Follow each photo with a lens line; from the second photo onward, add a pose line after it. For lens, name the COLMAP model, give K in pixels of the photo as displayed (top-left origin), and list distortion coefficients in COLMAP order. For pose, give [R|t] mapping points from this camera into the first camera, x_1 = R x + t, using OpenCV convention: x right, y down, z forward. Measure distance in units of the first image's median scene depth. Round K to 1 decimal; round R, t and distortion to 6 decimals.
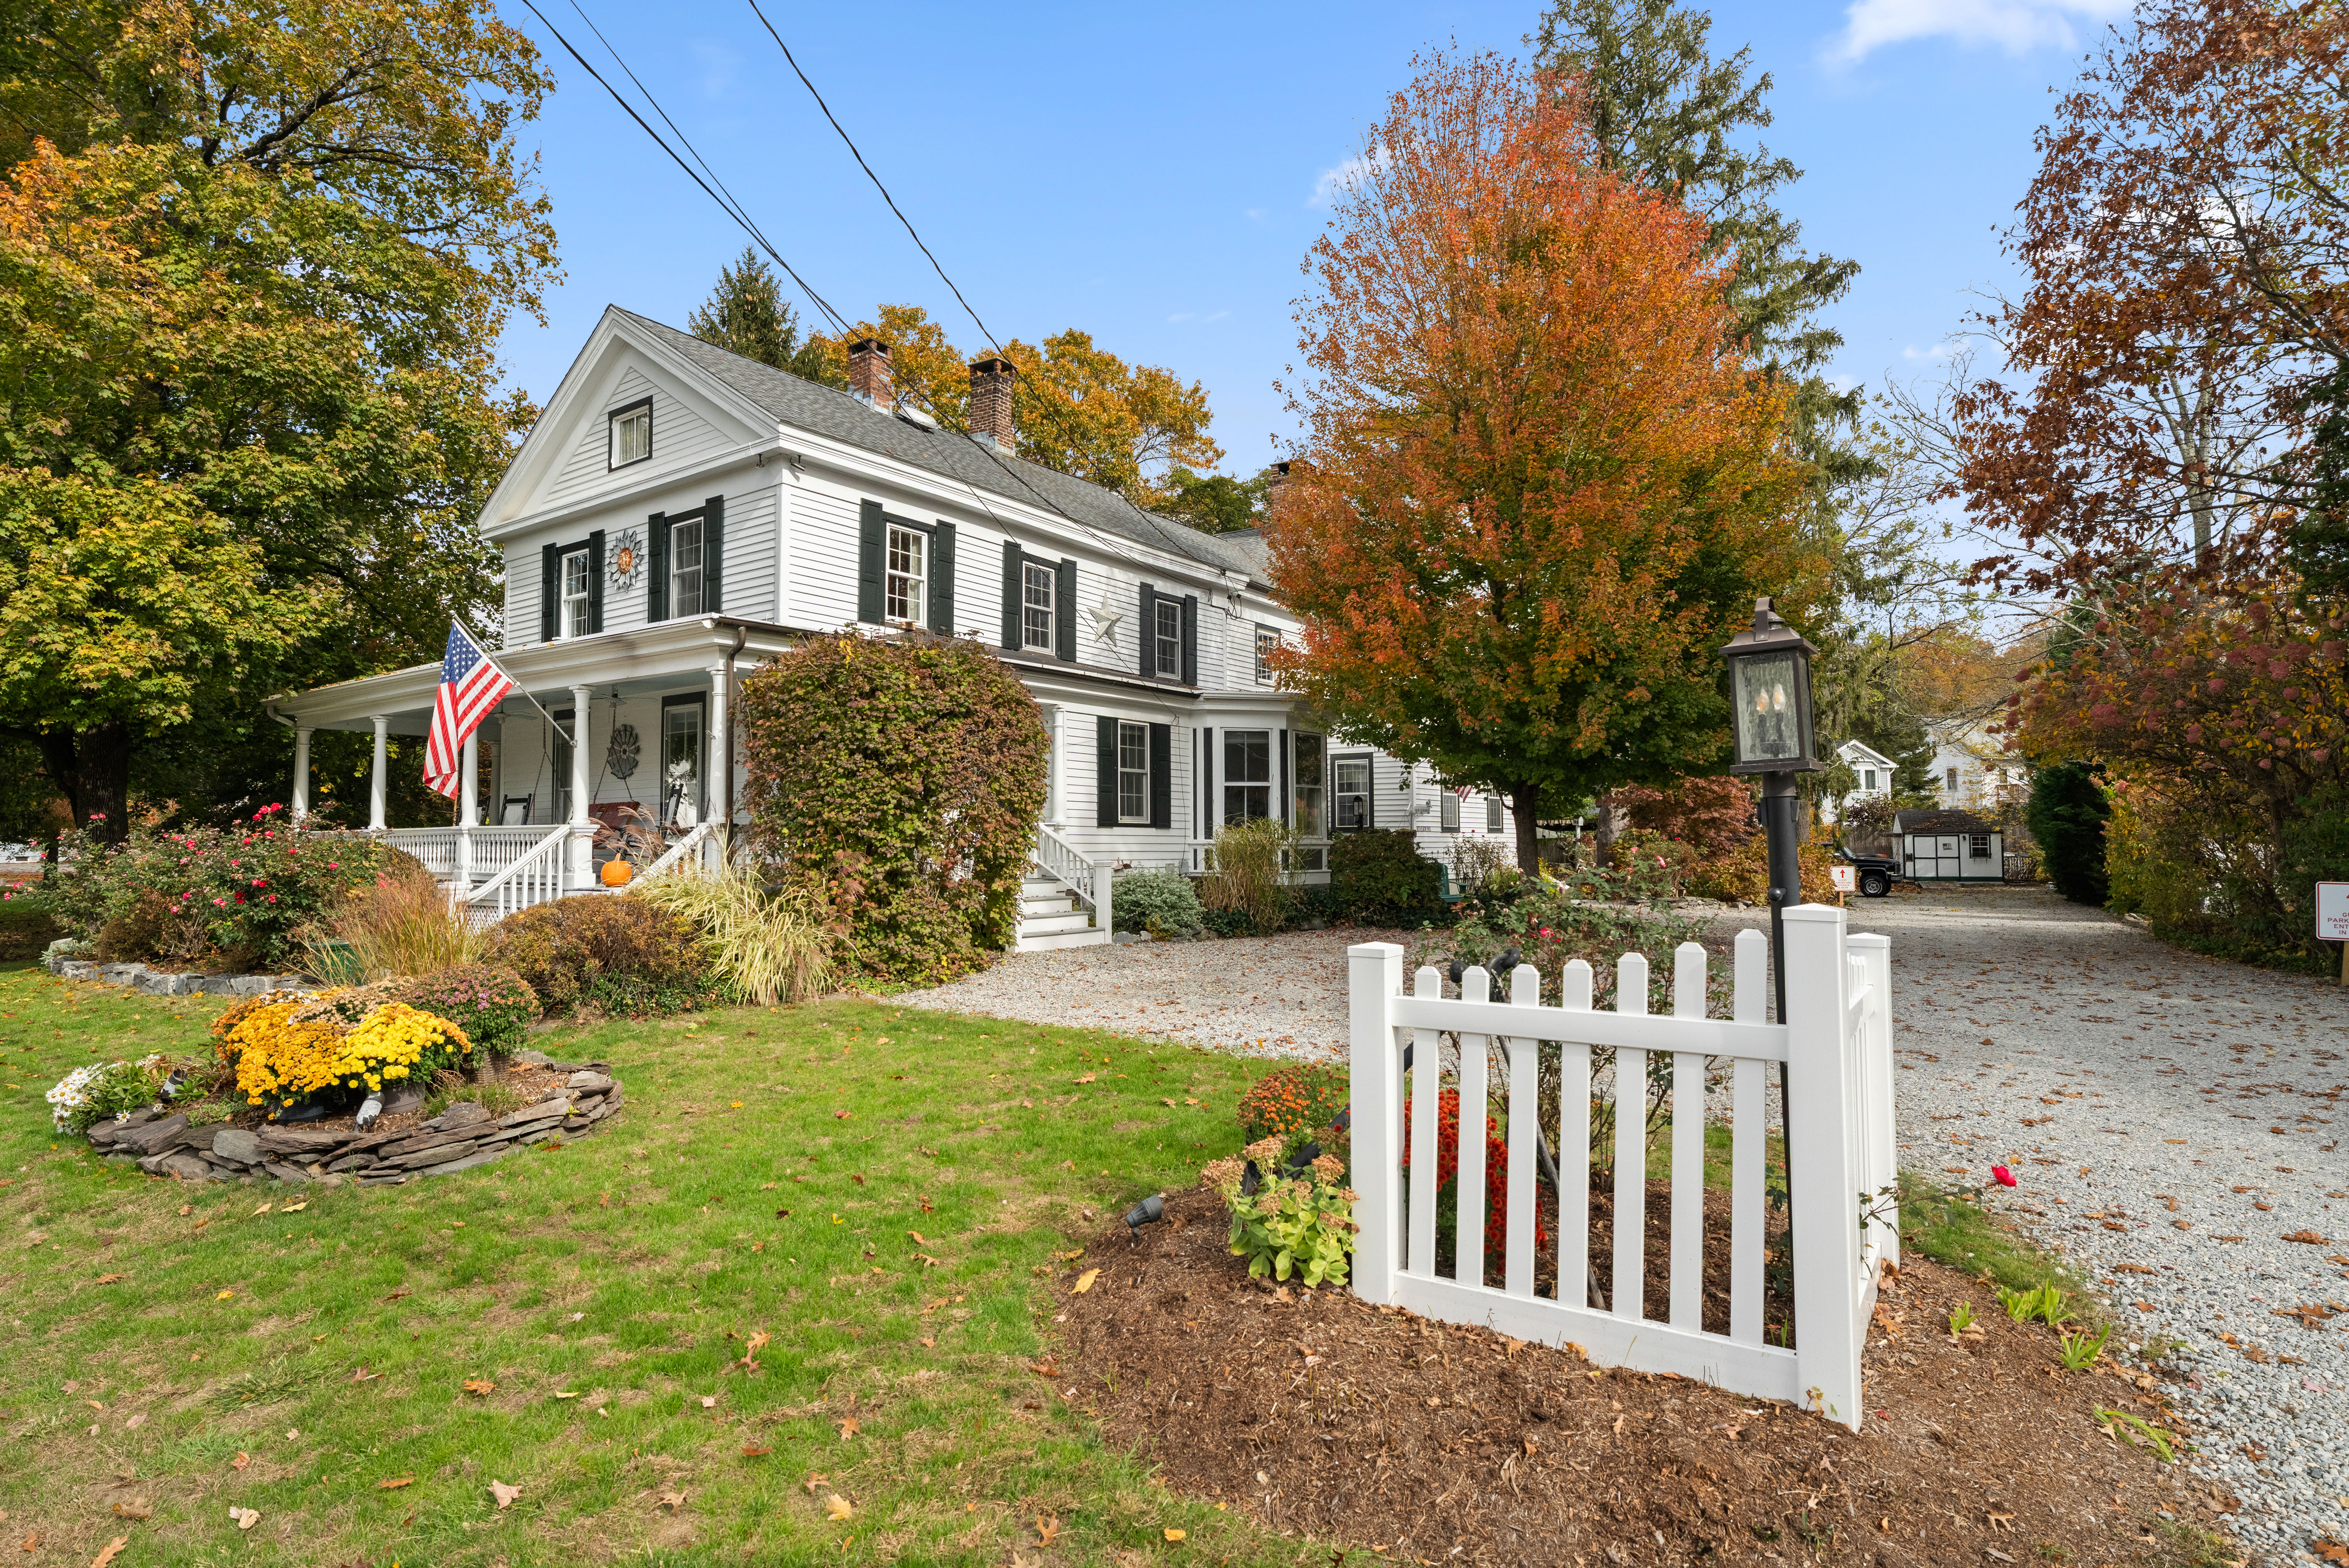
lens RADIAL K [[1221.8, 0, 1174.5], [0, 1221.8, 784.0], [0, 0, 1]] dist [-0.000511, 0.000106]
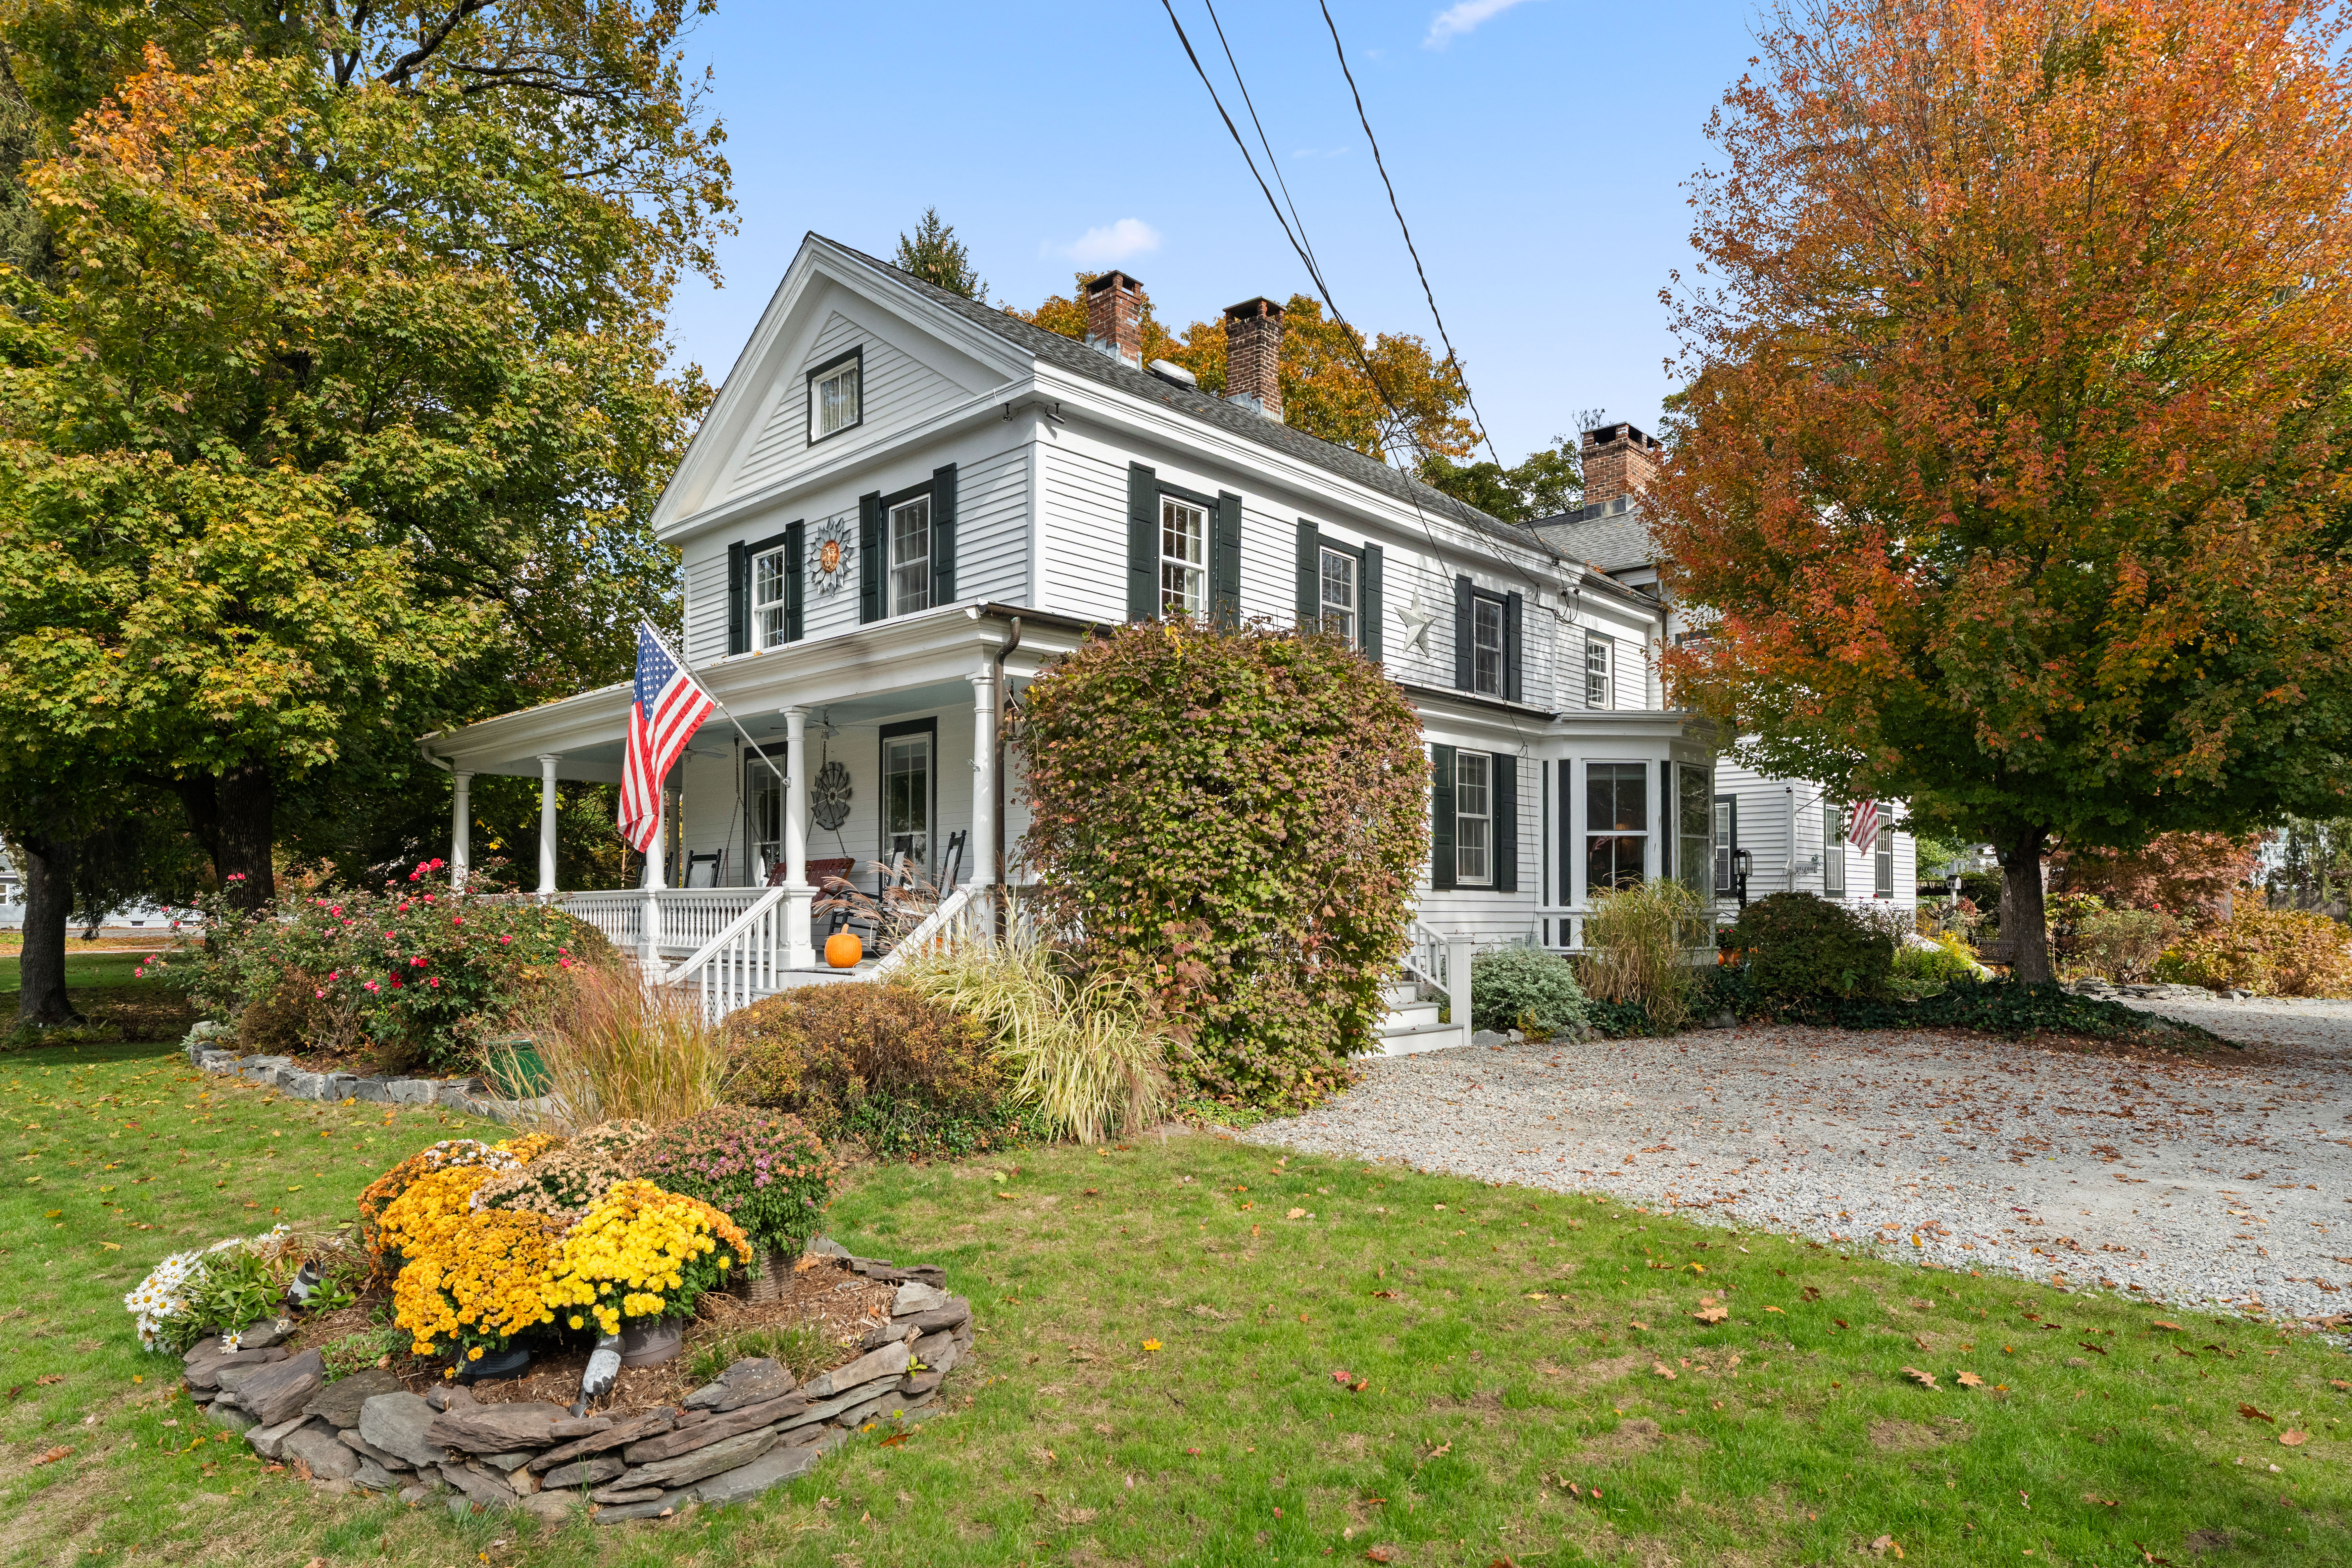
lens RADIAL K [[1343.7, 0, 1174.3], [0, 1343.7, 881.1], [0, 0, 1]] dist [-0.005714, 0.011998]
pose [[0.991857, -0.000270, -0.127357, -0.133154], [0.003867, 0.999600, 0.027998, 0.006696], [0.127298, -0.028263, 0.991462, 0.175460]]
